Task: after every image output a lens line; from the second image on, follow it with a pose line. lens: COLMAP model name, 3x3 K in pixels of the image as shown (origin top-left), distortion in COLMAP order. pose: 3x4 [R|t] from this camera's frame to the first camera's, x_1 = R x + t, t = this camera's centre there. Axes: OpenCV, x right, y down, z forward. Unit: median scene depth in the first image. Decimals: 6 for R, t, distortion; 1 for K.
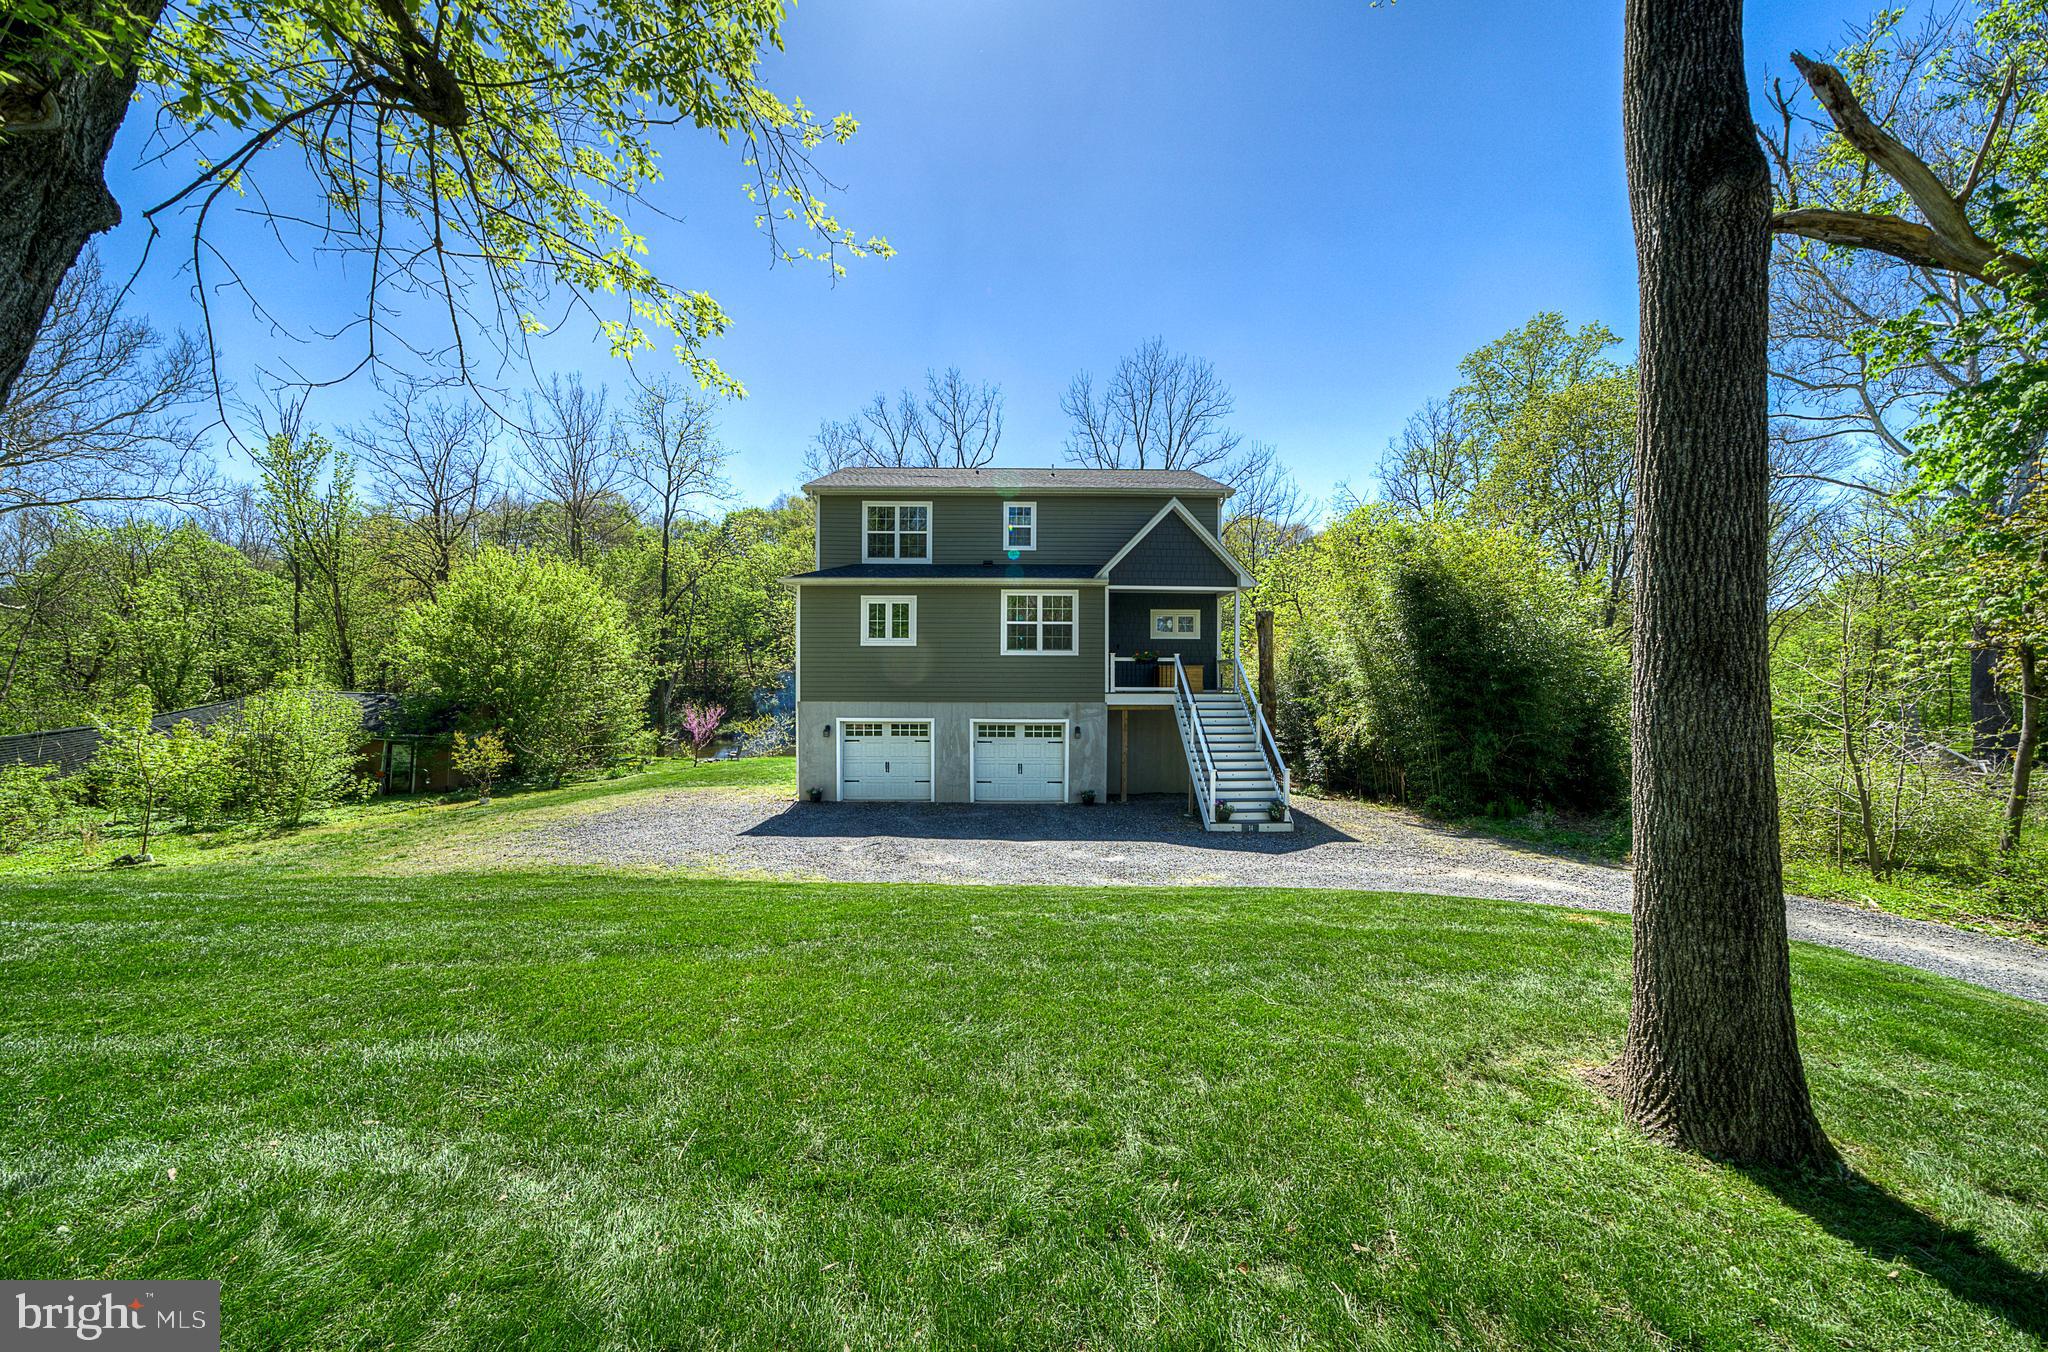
lens RADIAL K [[732.5, 0, 1028.2], [0, 732.5, 691.1], [0, 0, 1]] dist [0.000064, 0.001147]
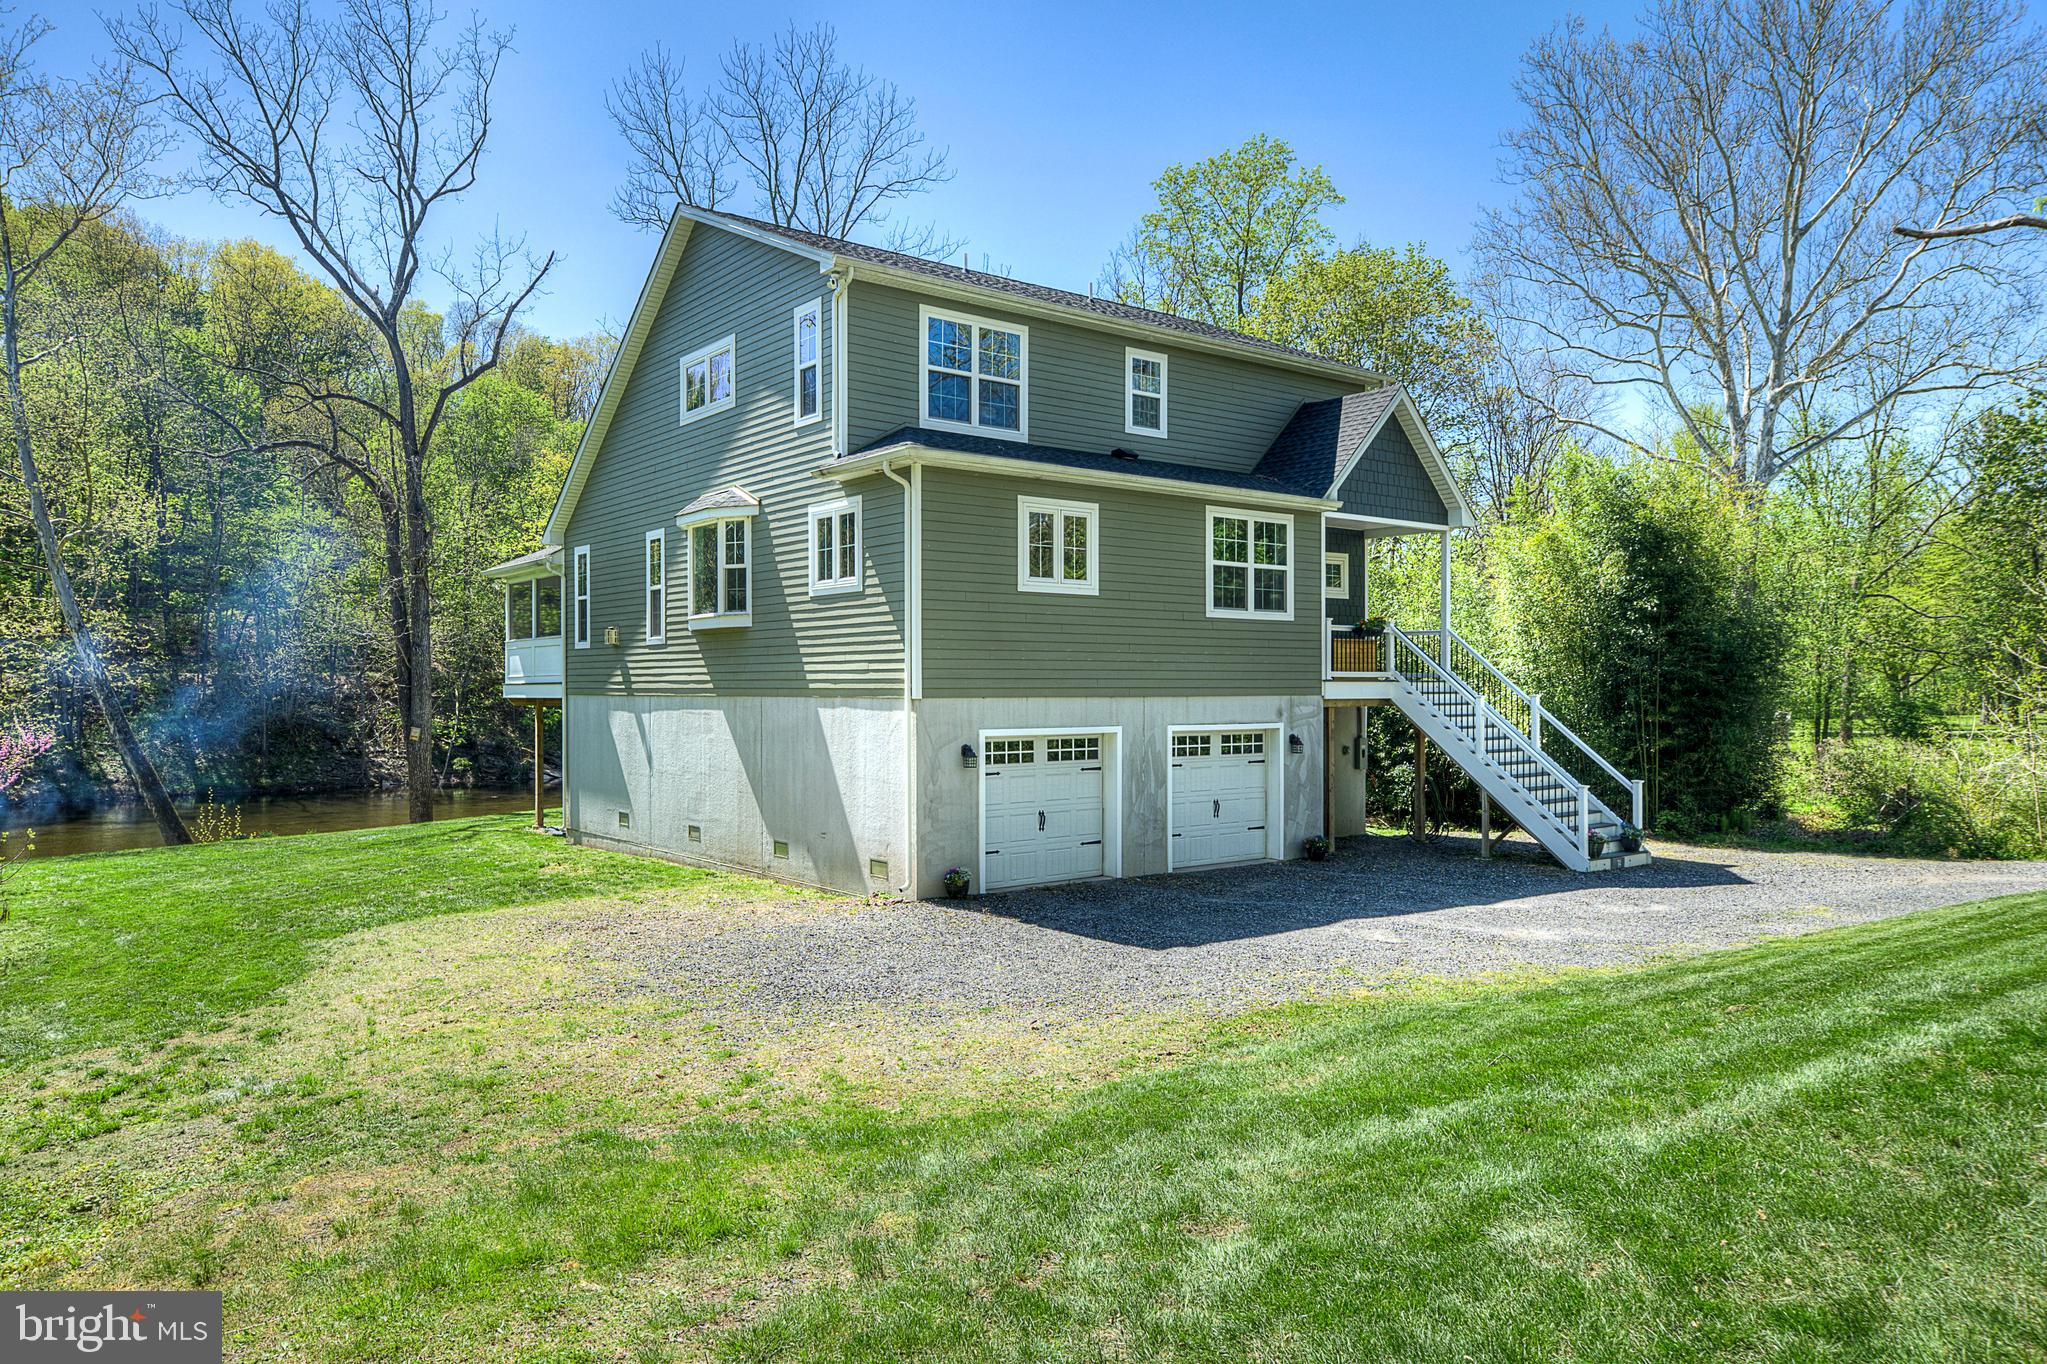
lens RADIAL K [[1475.4, 0, 1000.8], [0, 1475.4, 653.6], [0, 0, 1]] dist [0.065589, -0.068499]
pose [[0.773866, 0.010910, 0.633256, -0.907535], [0.004762, 0.999723, -0.023042, 0.007039], [-0.633332, 0.020847, 0.773600, 0.190678]]
